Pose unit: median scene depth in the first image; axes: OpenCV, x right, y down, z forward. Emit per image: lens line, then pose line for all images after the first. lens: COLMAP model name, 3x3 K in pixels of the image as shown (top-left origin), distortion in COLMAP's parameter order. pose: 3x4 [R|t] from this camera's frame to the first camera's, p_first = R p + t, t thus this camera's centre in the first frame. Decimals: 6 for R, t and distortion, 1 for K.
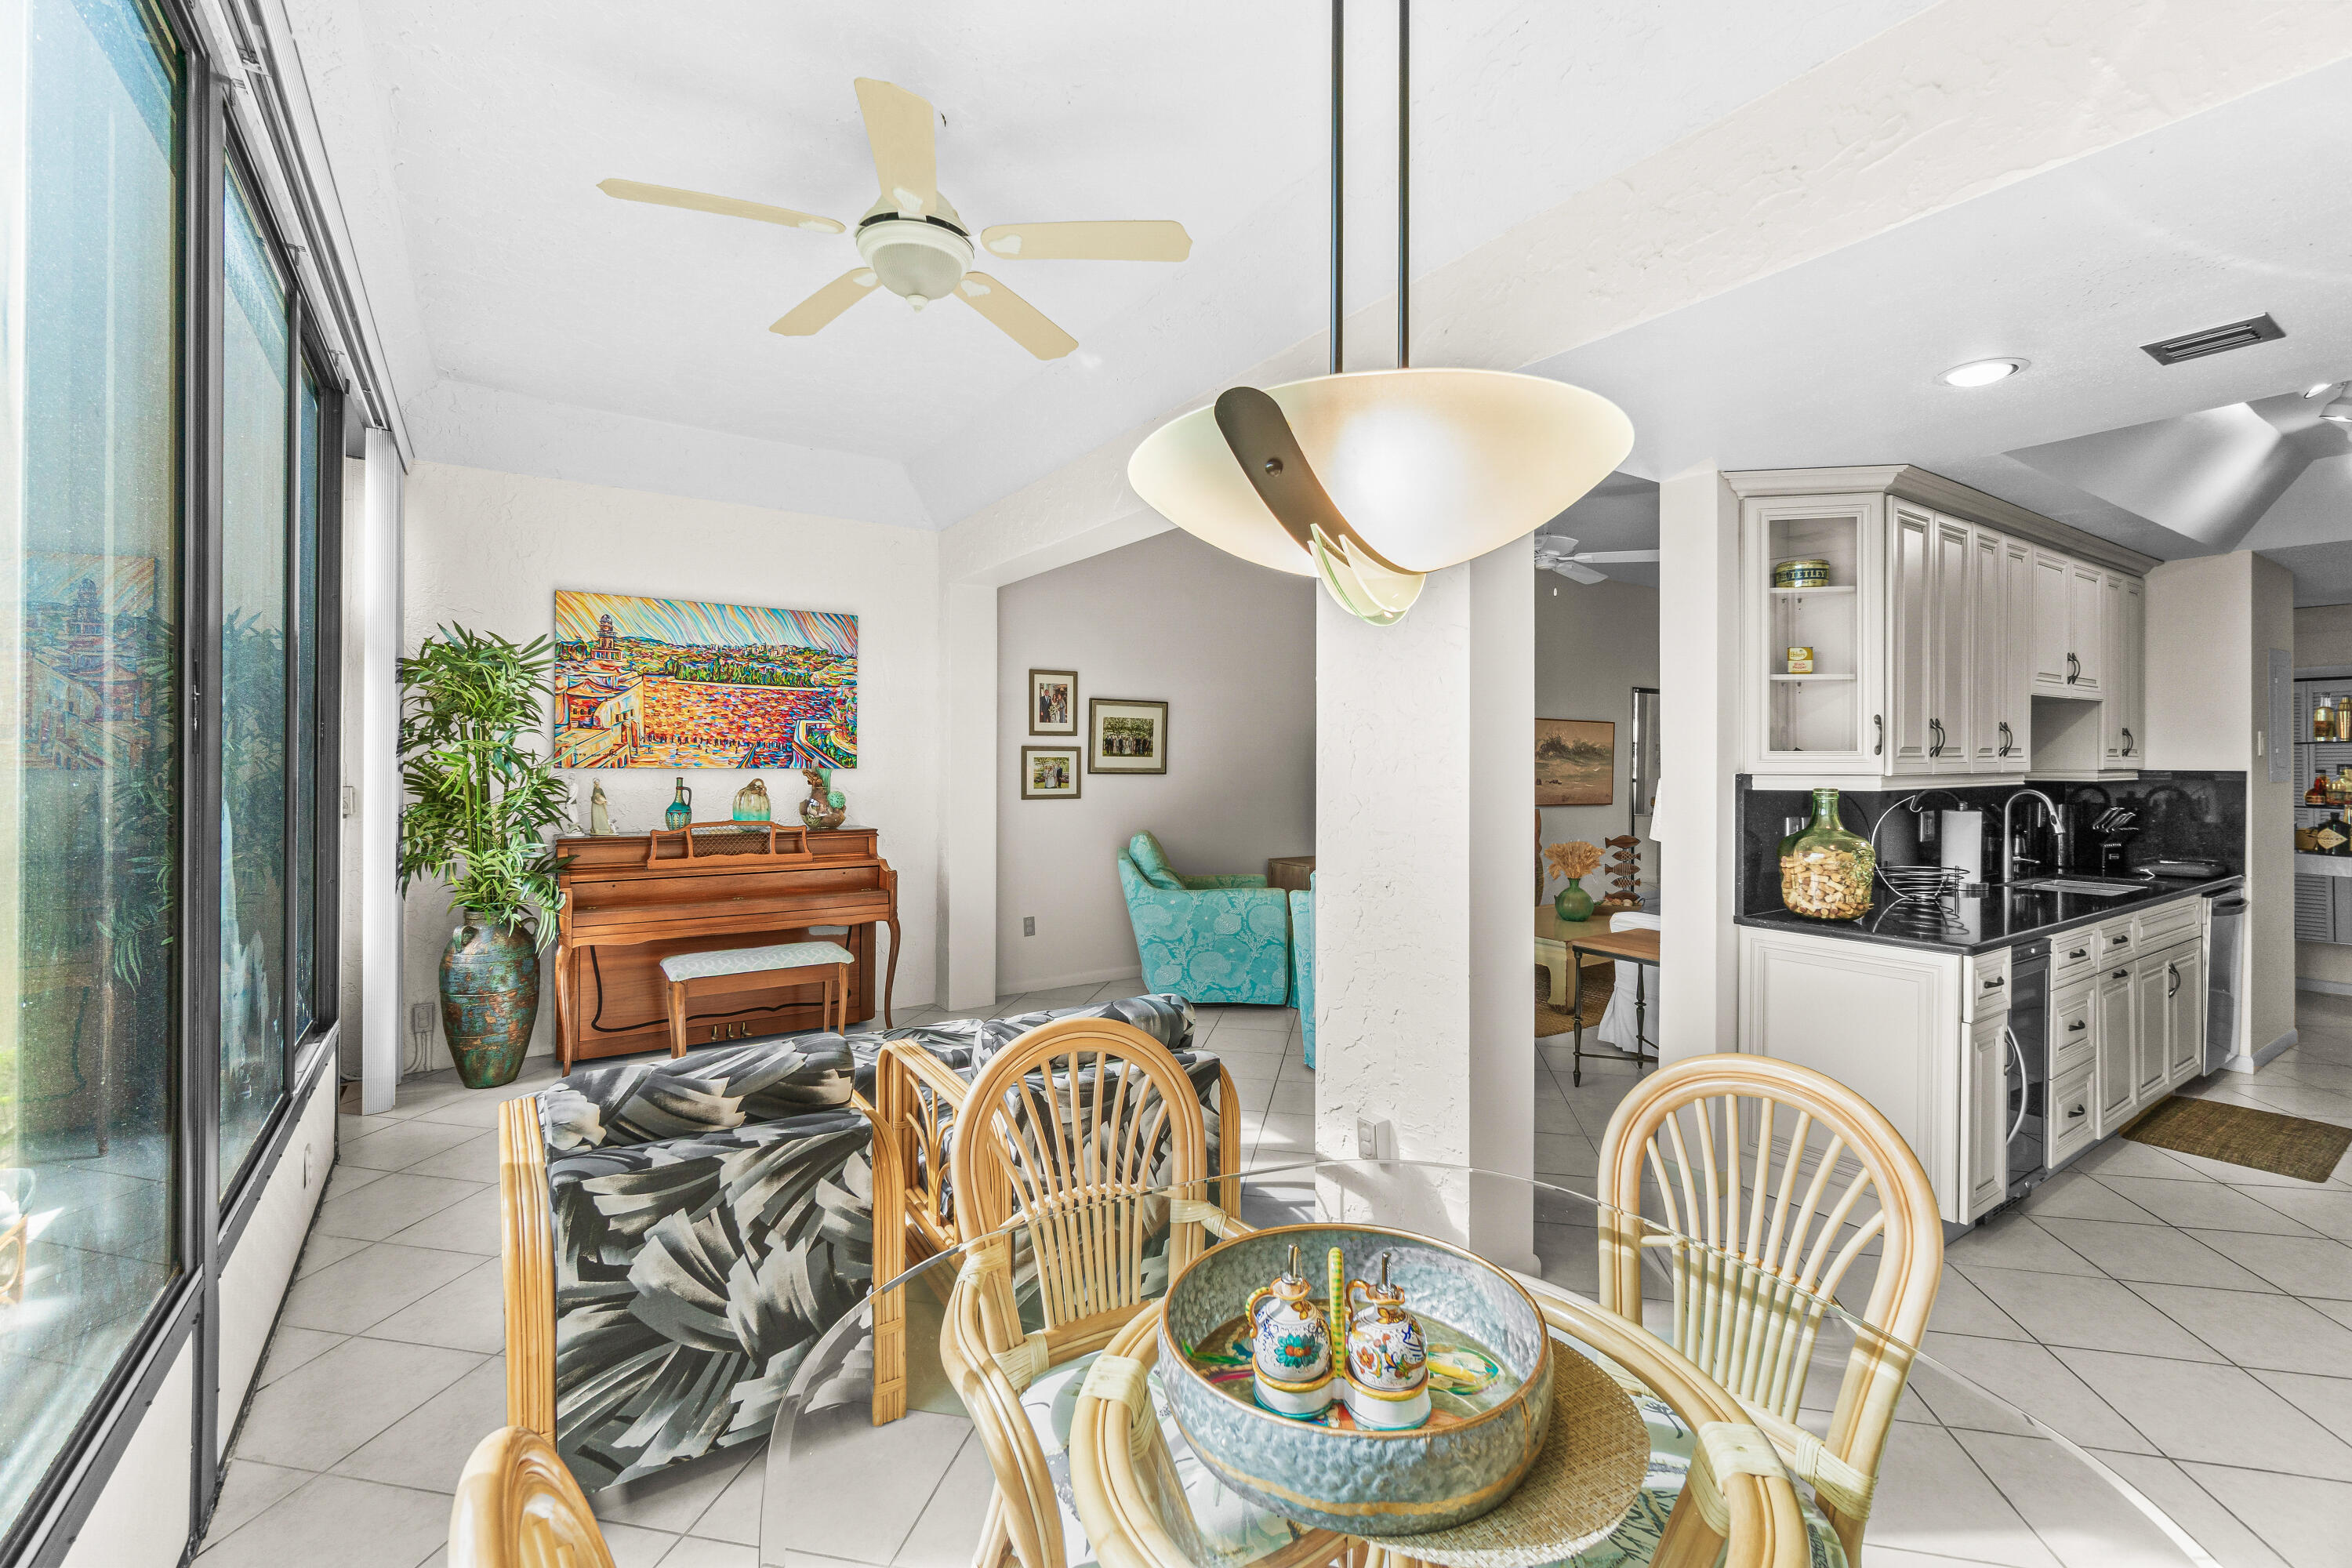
lens RADIAL K [[1021.0, 0, 1181.4], [0, 1021.0, 760.4], [0, 0, 1]] dist [0.000587, 0.000102]
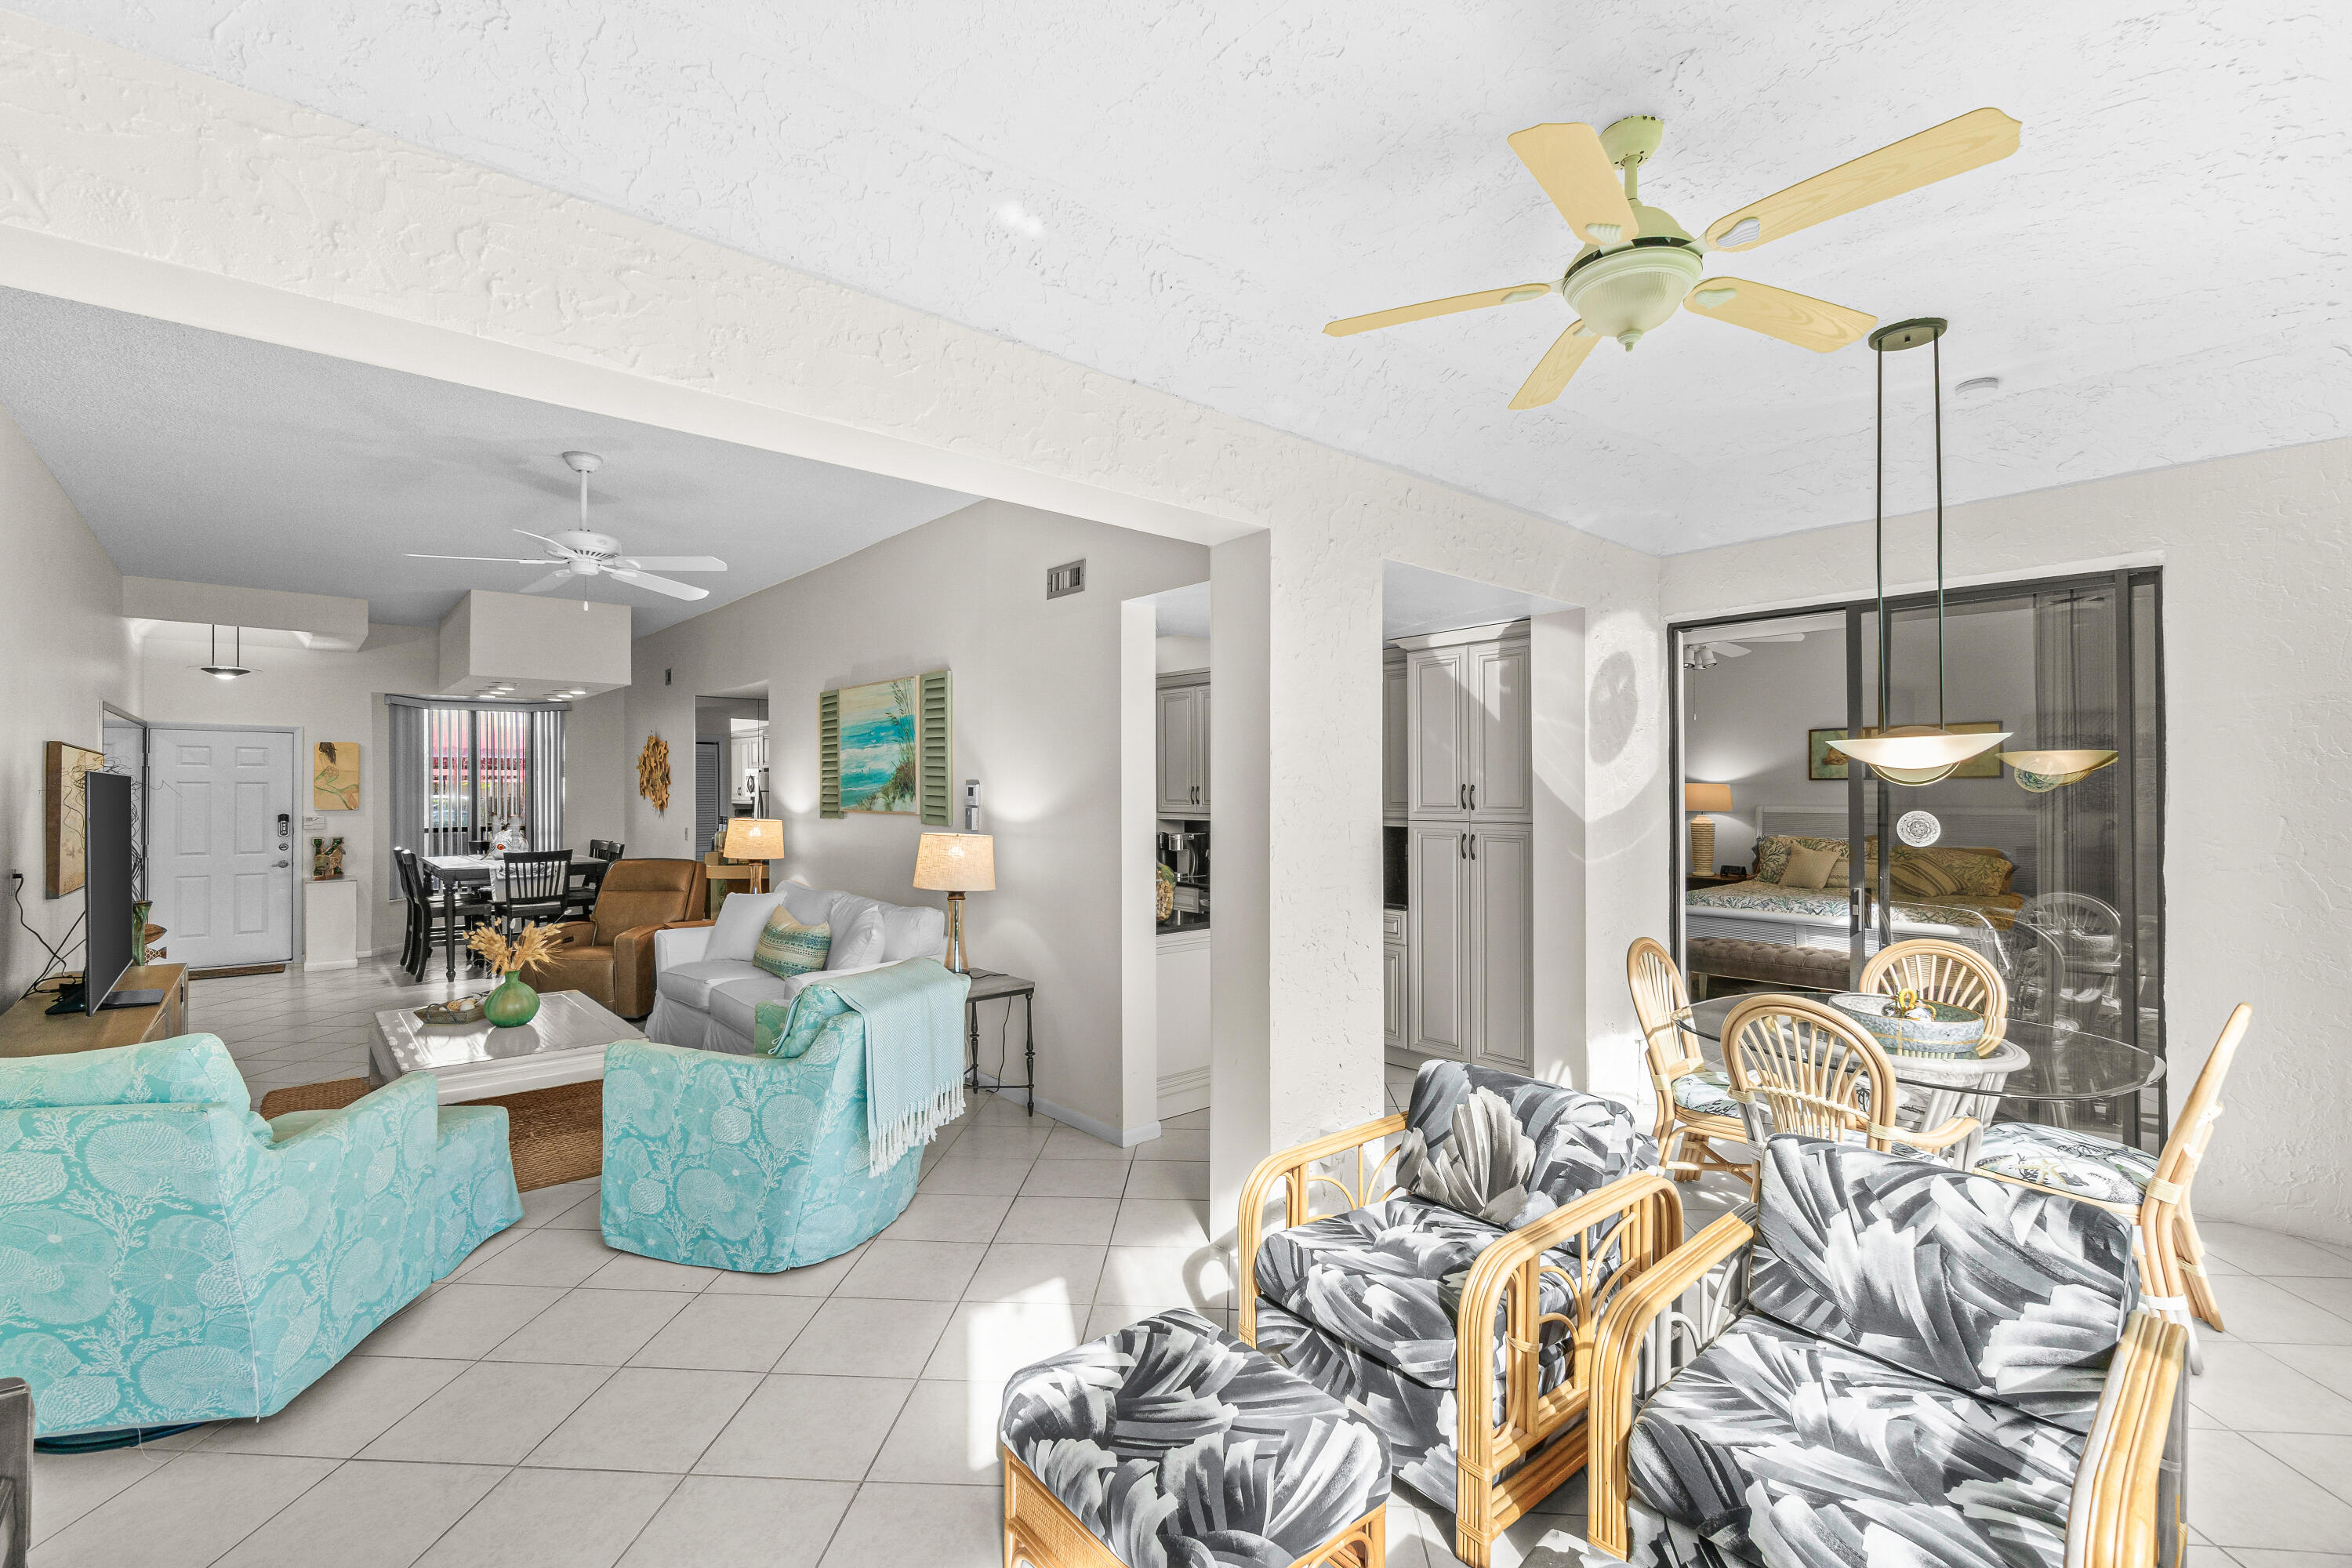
lens RADIAL K [[1017.3, 0, 1171.8], [0, 1017.3, 788.1], [0, 0, 1]] dist [-0.001316, 0.000232]
pose [[-0.125755, -0.001495, 0.992060, -0.540585], [0.001736, 0.999997, 0.001727, -0.027883], [-0.992060, 0.001939, -0.125752, 0.751179]]
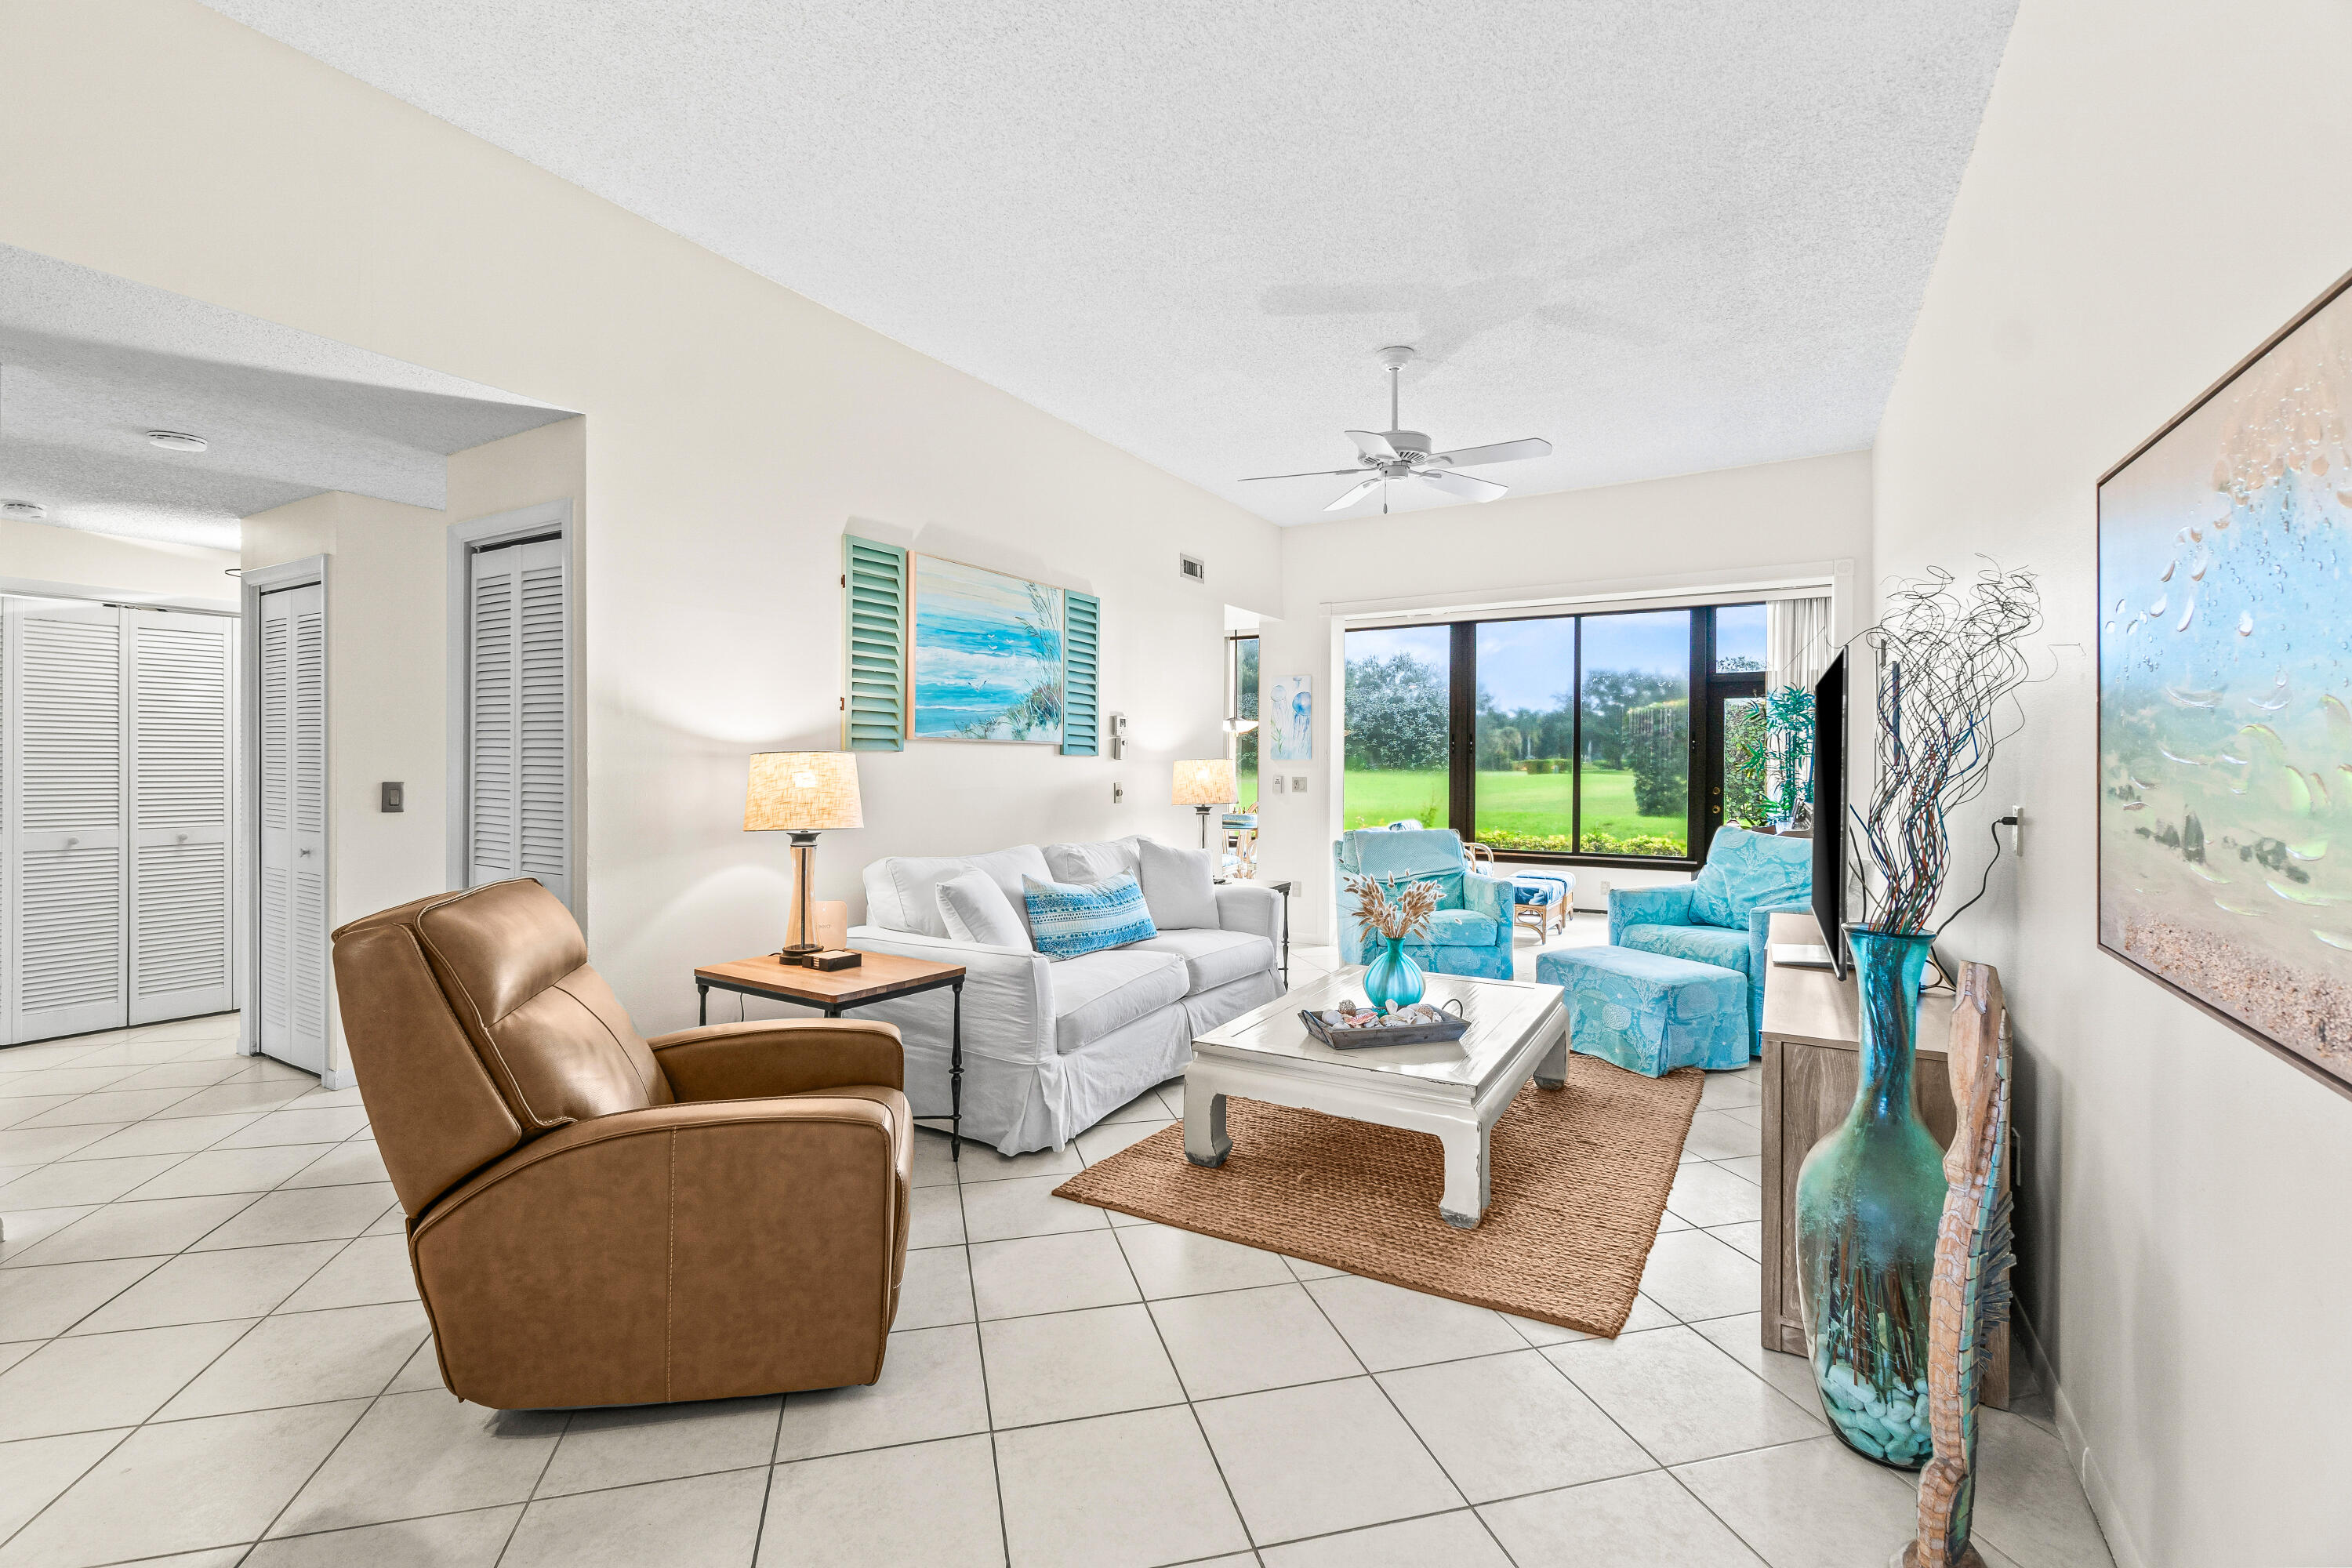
lens RADIAL K [[1017.3, 0, 1171.8], [0, 1017.3, 788.1], [0, 0, 1]] dist [-0.001316, 0.000232]
pose [[-0.905125, 0.003972, -0.425128, 0.929897], [-0.006357, 0.999718, 0.022877, 0.021639], [0.425099, 0.023409, -0.904844, 1.834927]]
